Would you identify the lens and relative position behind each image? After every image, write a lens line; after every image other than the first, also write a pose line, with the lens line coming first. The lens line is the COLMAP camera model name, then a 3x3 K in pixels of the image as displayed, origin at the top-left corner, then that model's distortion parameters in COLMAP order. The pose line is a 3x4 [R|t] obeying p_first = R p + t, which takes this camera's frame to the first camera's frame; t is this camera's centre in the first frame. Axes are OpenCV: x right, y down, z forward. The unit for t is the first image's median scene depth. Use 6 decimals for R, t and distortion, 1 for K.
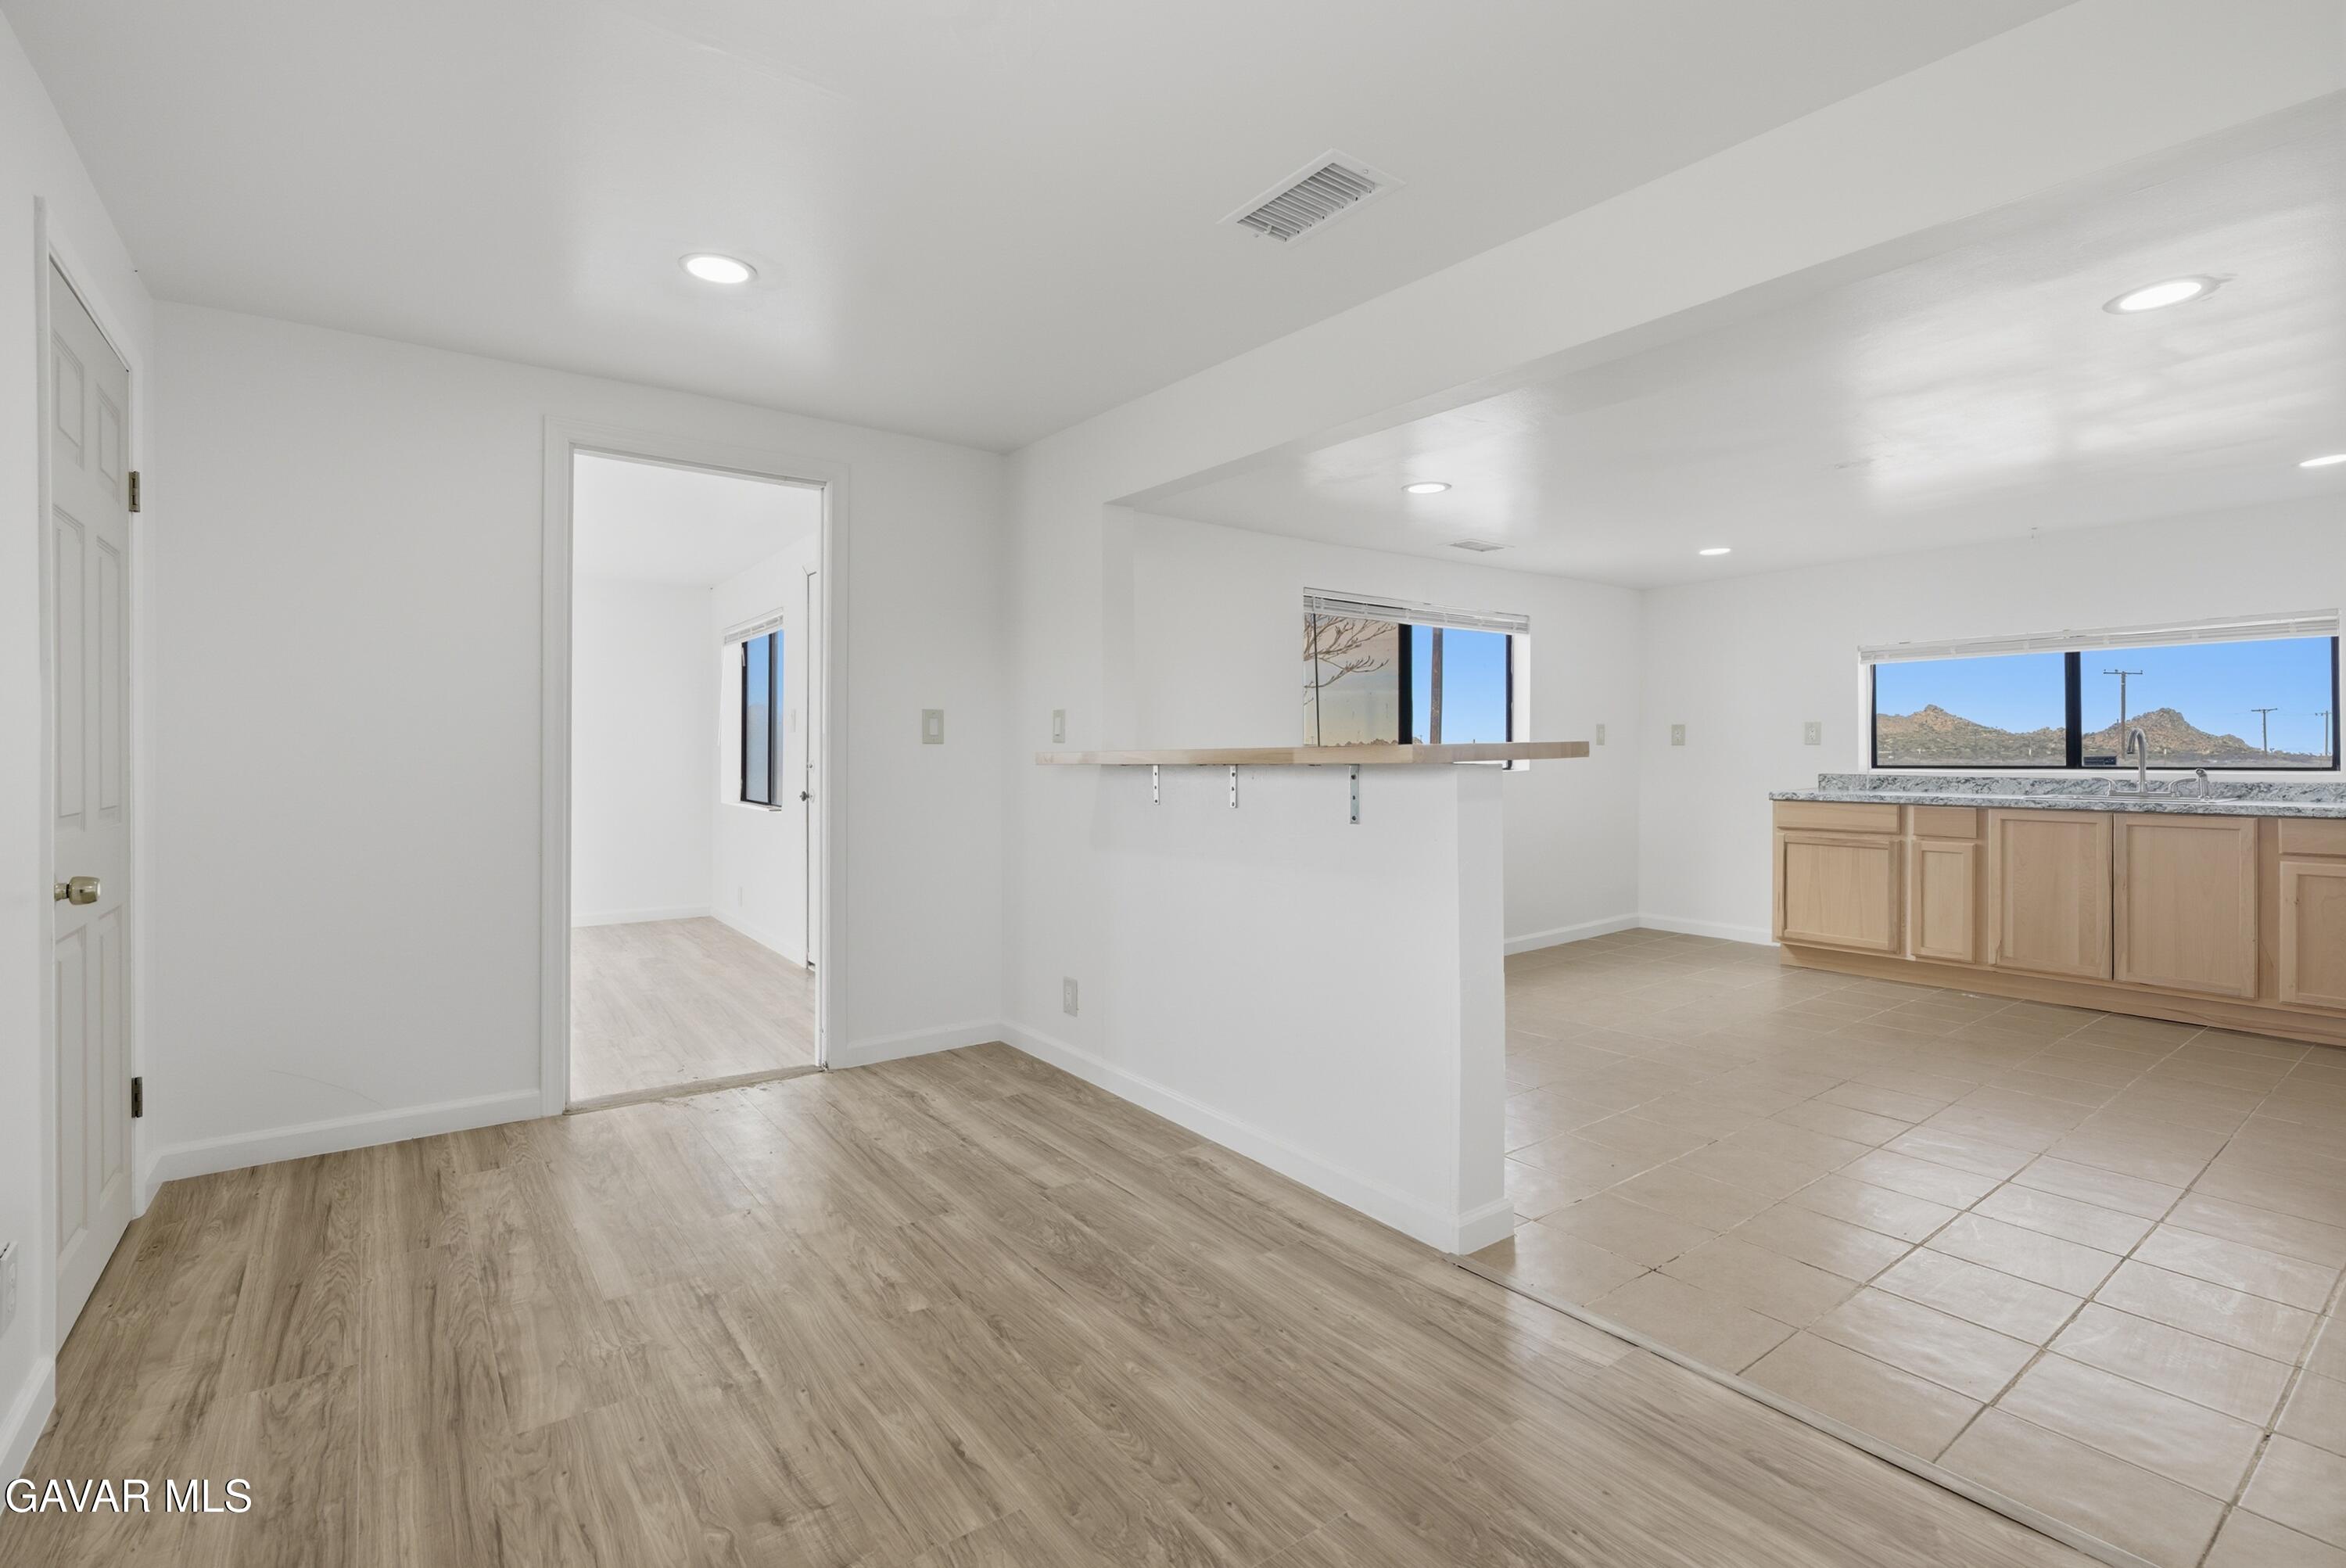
lens RADIAL K [[1075.0, 0, 1181.0], [0, 1075.0, 755.8], [0, 0, 1]] dist [-0.000406, 0.000757]
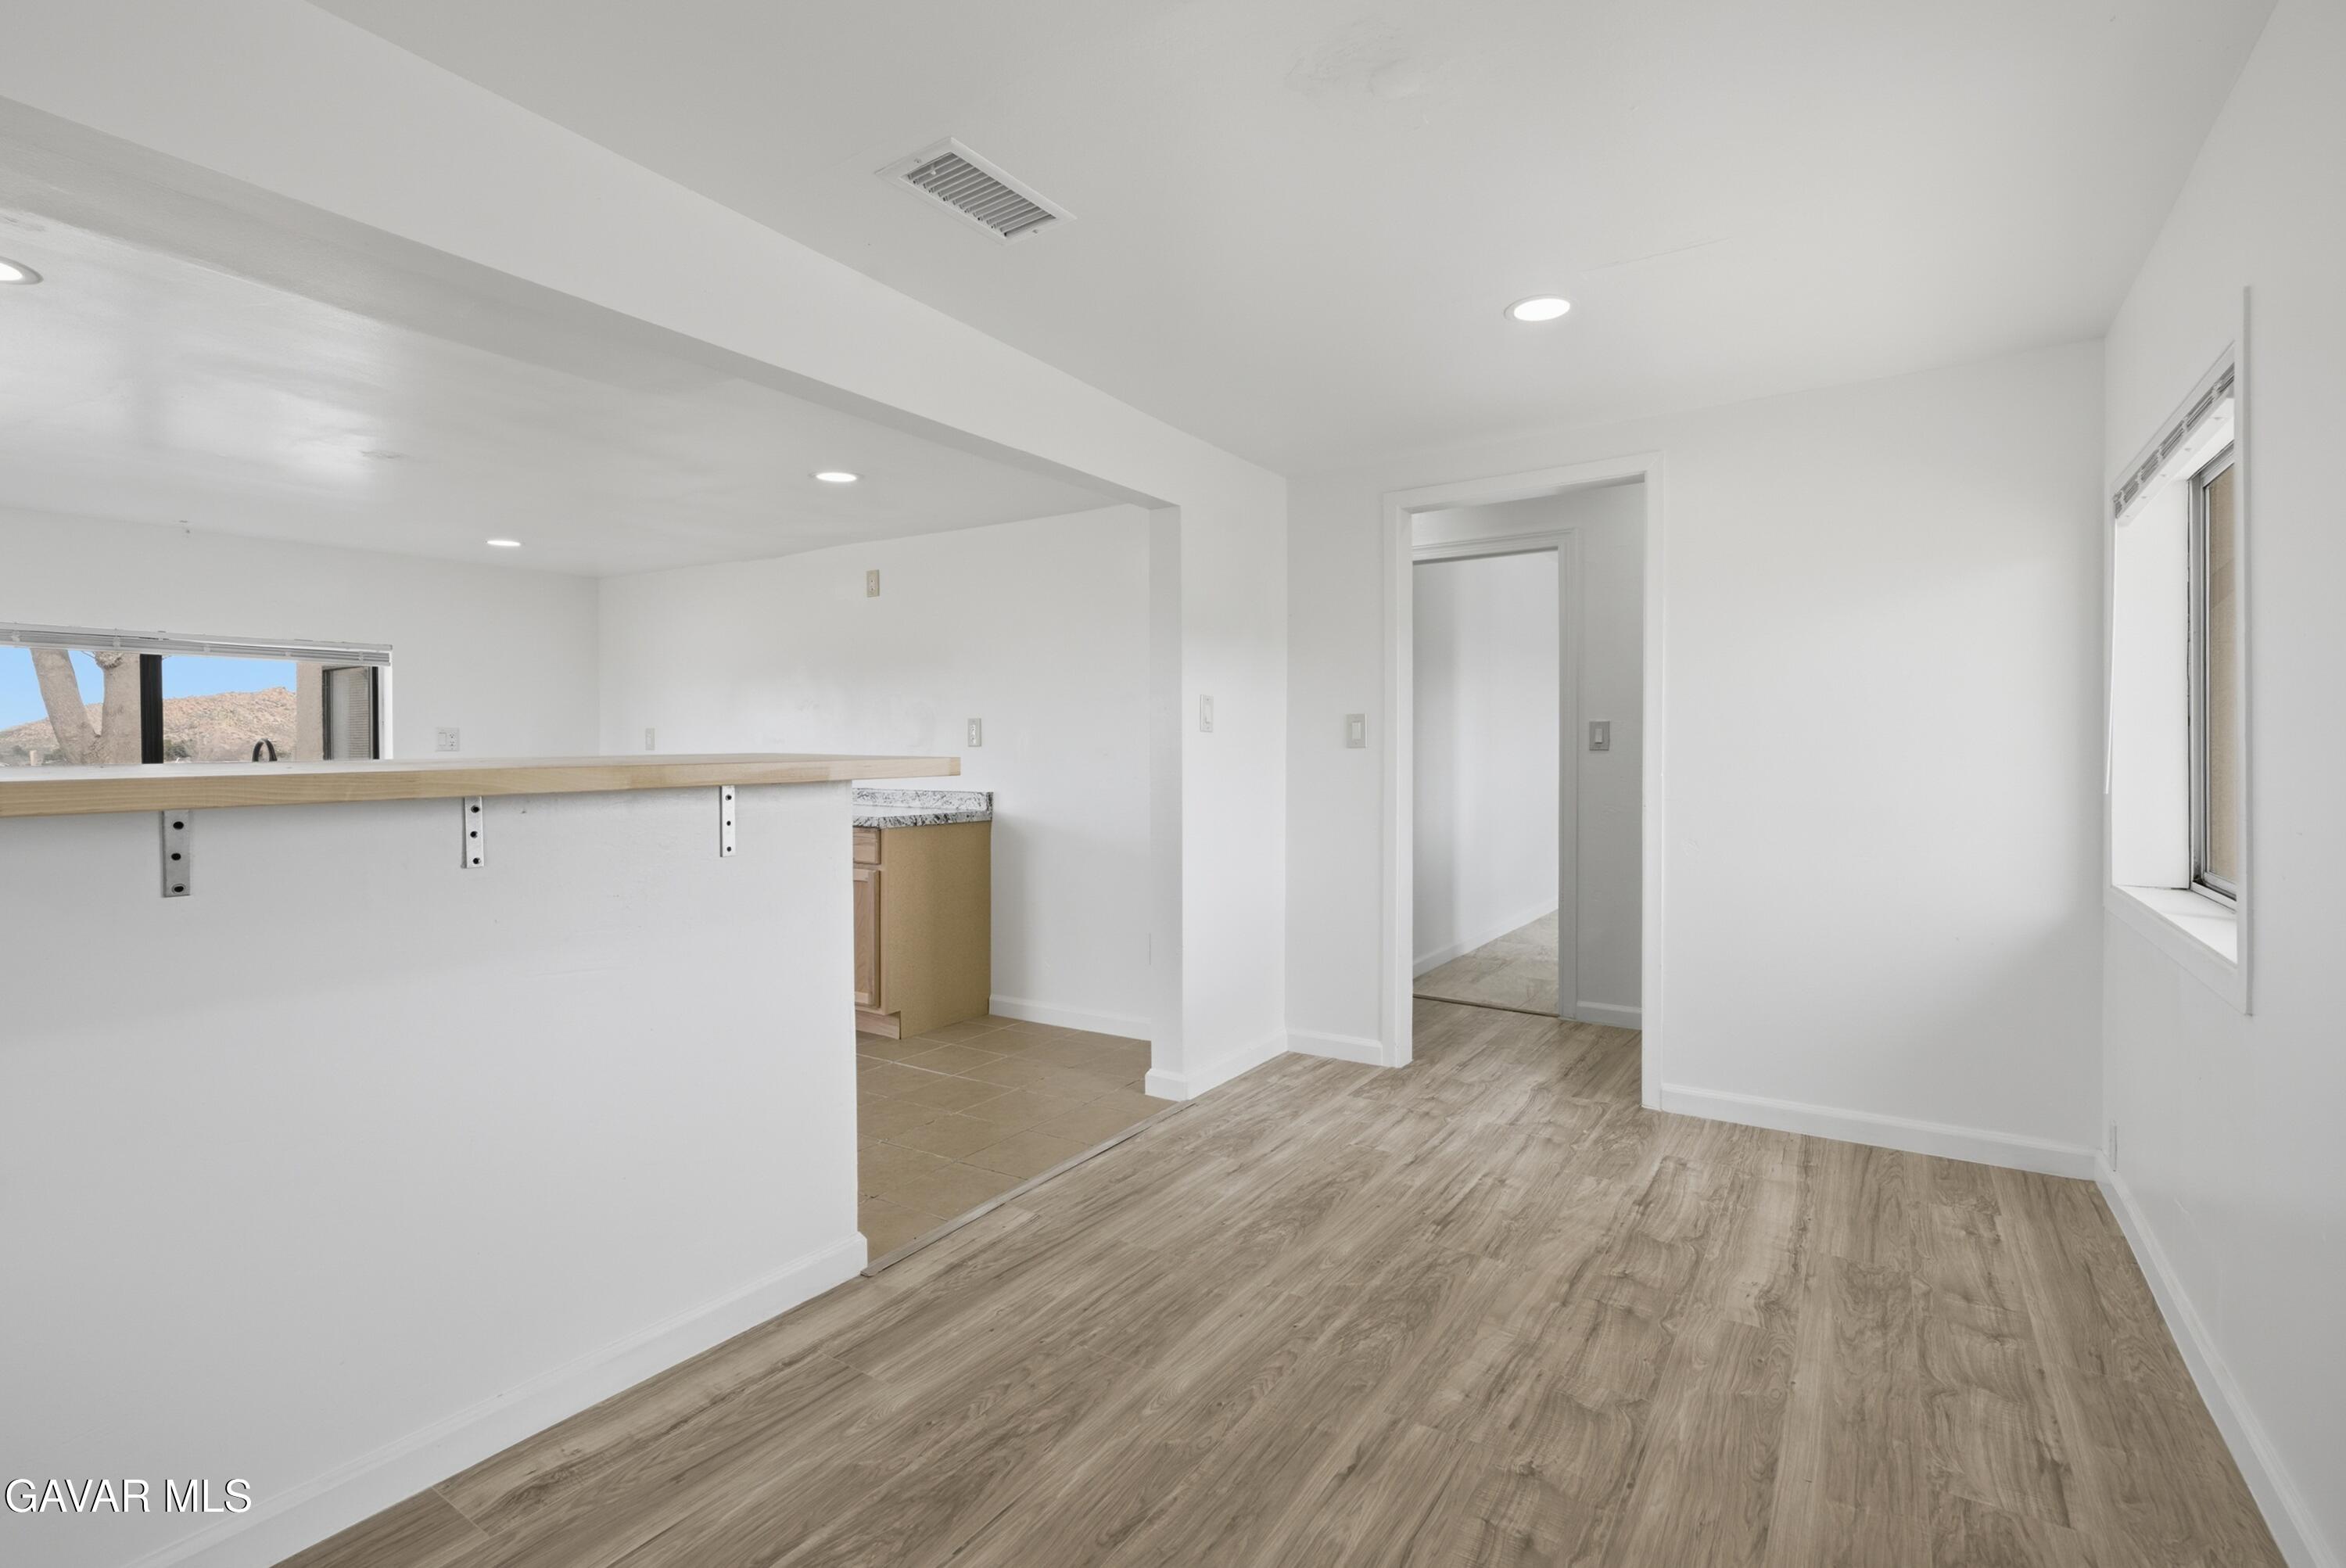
lens RADIAL K [[1081.1, 0, 1187.3], [0, 1081.1, 776.9], [0, 0, 1]] dist [-0.010347, 0.000756]
pose [[-0.344349, -0.018708, 0.938655, -0.373212], [0.010152, 0.999669, 0.023648, -0.003733], [-0.938787, 0.017673, -0.344045, 0.513534]]
